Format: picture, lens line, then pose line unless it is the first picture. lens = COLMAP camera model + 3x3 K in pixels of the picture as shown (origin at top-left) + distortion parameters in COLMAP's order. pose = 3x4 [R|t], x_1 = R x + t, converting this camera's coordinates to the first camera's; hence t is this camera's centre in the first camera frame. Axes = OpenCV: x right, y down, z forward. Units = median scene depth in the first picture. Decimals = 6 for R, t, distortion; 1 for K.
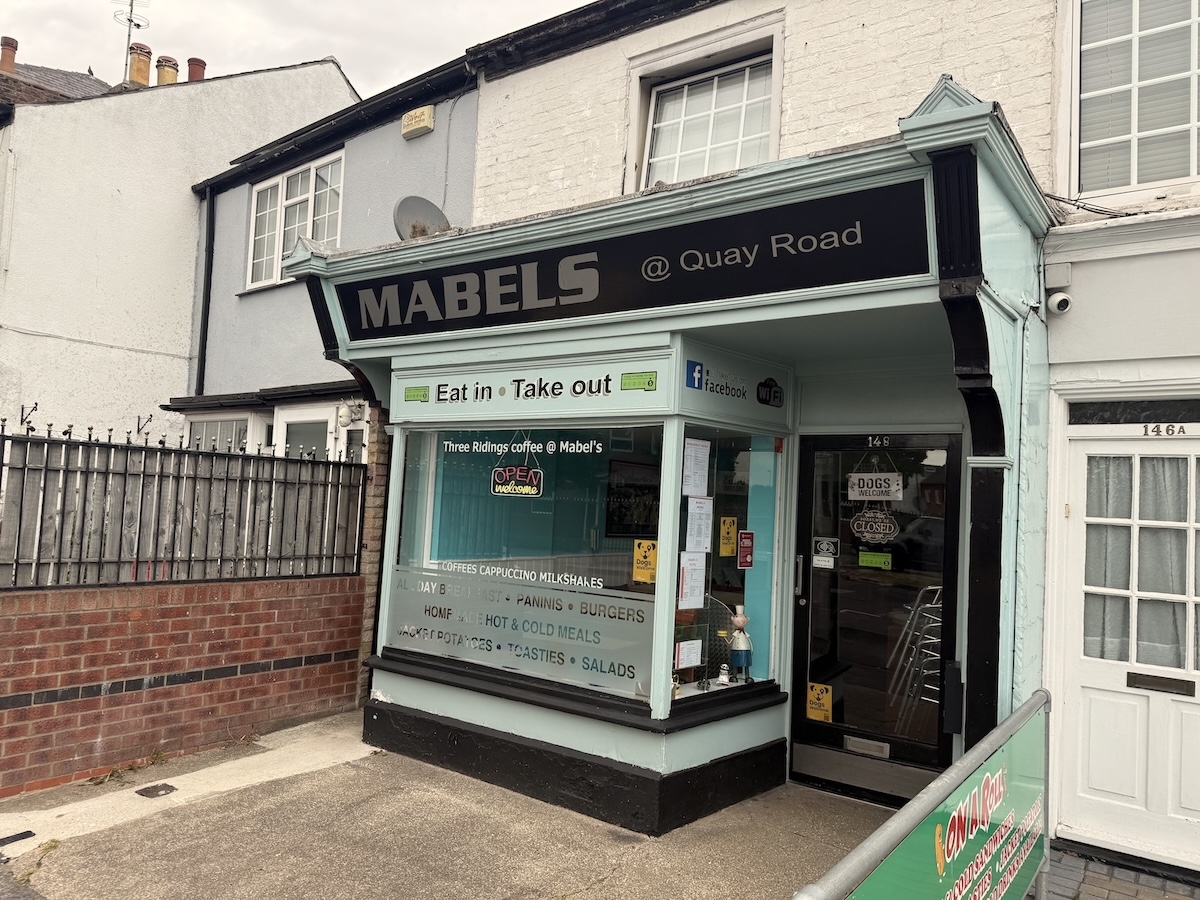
lens RADIAL K [[835.0, 0, 597.1], [0, 835.0, 450.8], [0, 0, 1]] dist [0.006266, -0.005196]
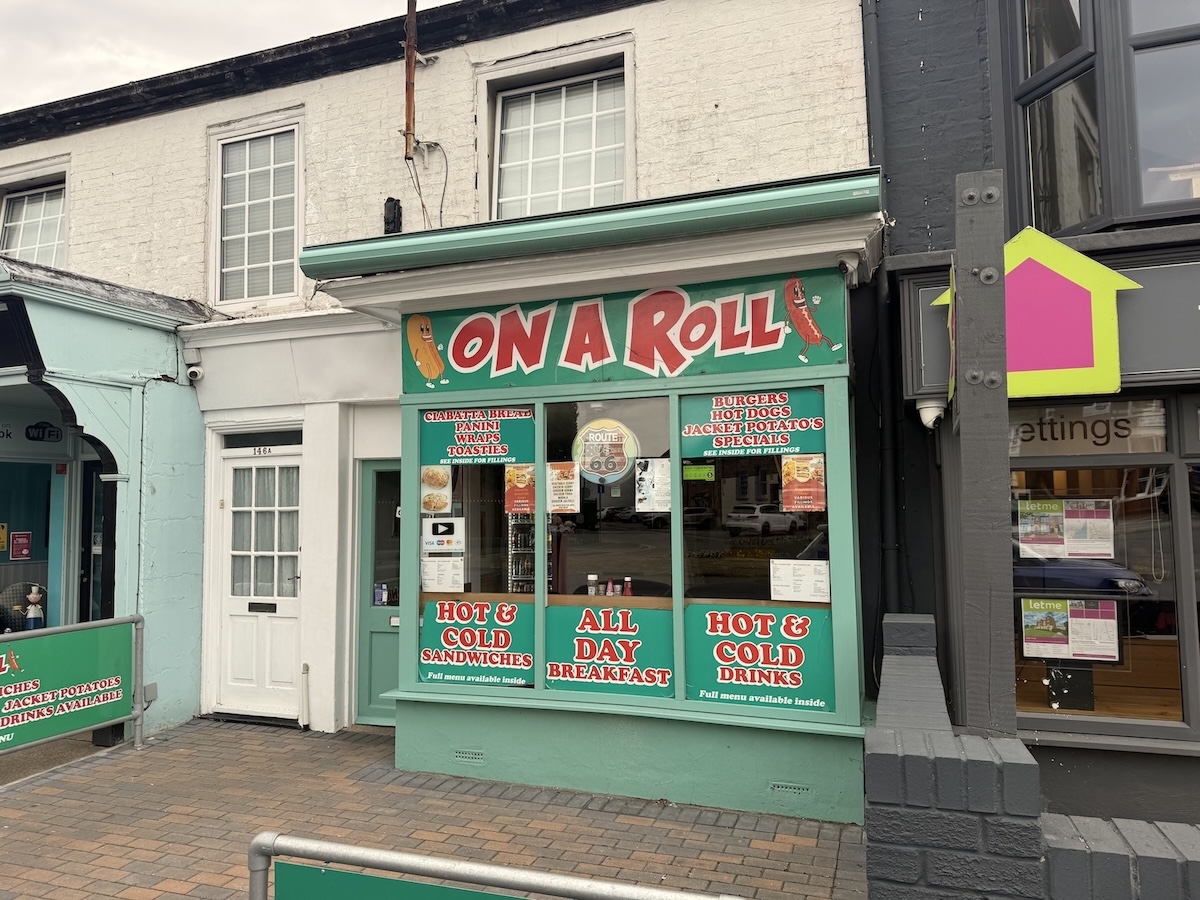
lens RADIAL K [[835.0, 0, 600.7], [0, 835.0, 453.2], [0, 0, 1]] dist [0.006266, -0.005196]
pose [[0.959233, -0.044231, 0.279135, 0.806810], [0.046414, 0.998922, -0.001215, 0.011634], [-0.278781, 0.014122, 0.960251, -0.696213]]
